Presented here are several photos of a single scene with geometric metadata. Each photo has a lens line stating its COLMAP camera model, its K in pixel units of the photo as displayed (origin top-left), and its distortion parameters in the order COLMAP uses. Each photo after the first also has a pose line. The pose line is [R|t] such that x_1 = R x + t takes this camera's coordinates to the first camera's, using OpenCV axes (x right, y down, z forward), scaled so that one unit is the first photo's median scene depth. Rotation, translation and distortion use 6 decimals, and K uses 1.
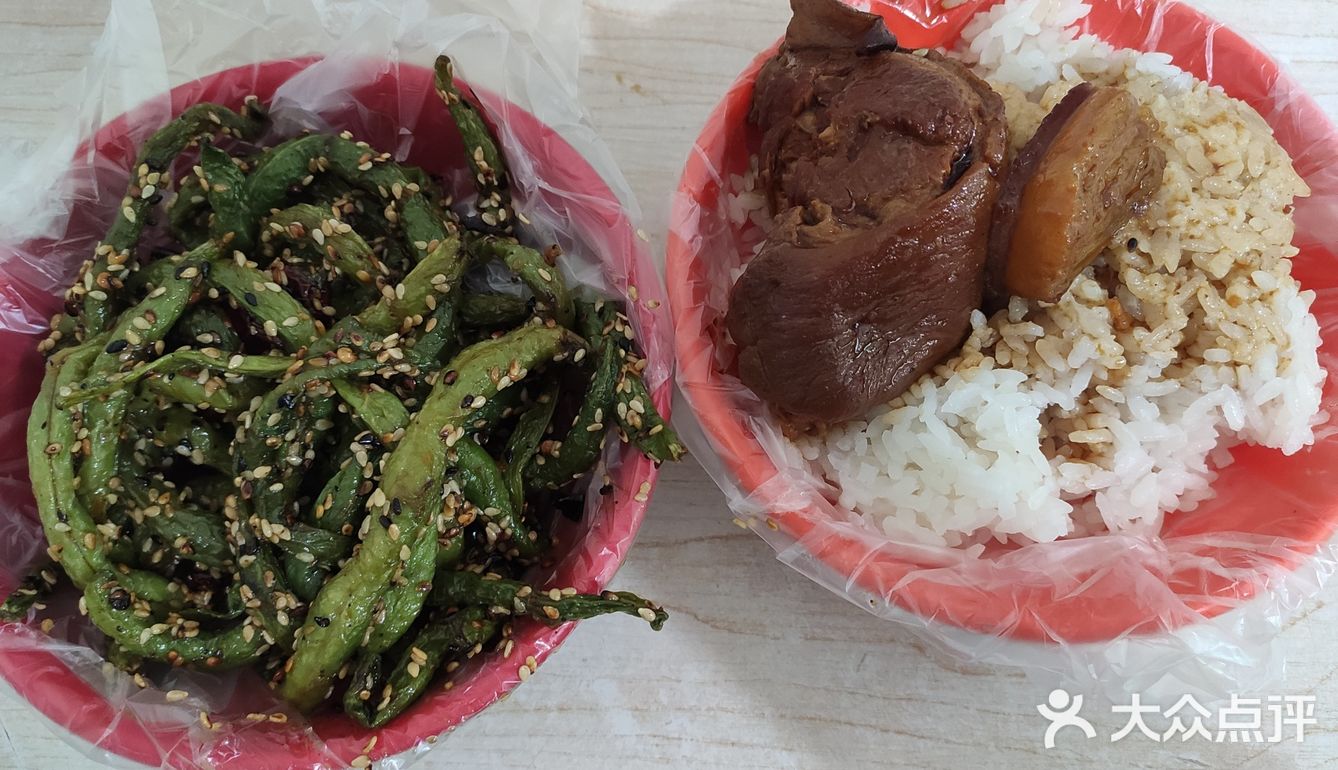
lens RADIAL K [[1056.8, 0, 669.0], [0, 1056.8, 385.0], [0, 0, 1]] dist [0.001004, -0.007015]
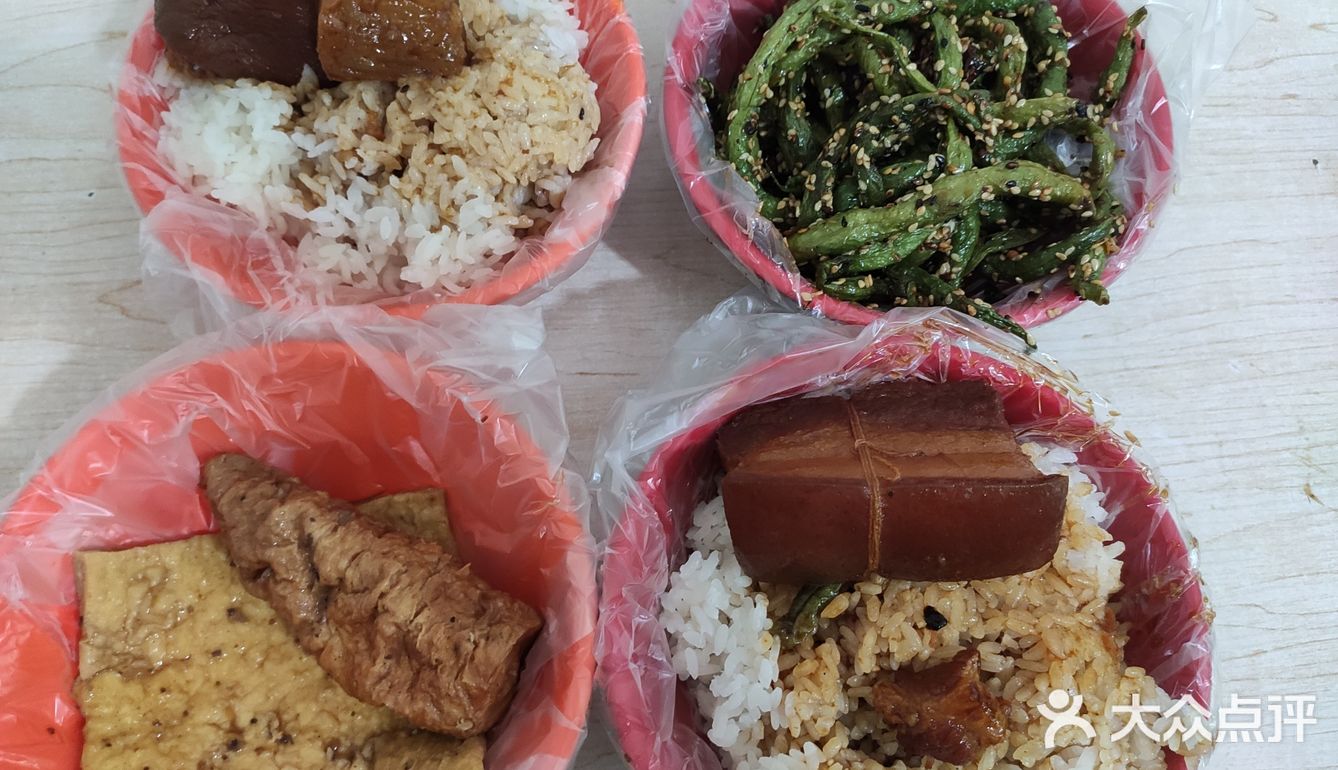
lens RADIAL K [[1056.8, 0, 669.0], [0, 1056.8, 385.0], [0, 0, 1]] dist [0.001004, -0.007015]
pose [[0.701514, 0.689664, -0.179562, -0.065248], [-0.695997, 0.717171, 0.035395, 0.488060], [0.153188, 0.100144, 0.983110, -0.488874]]
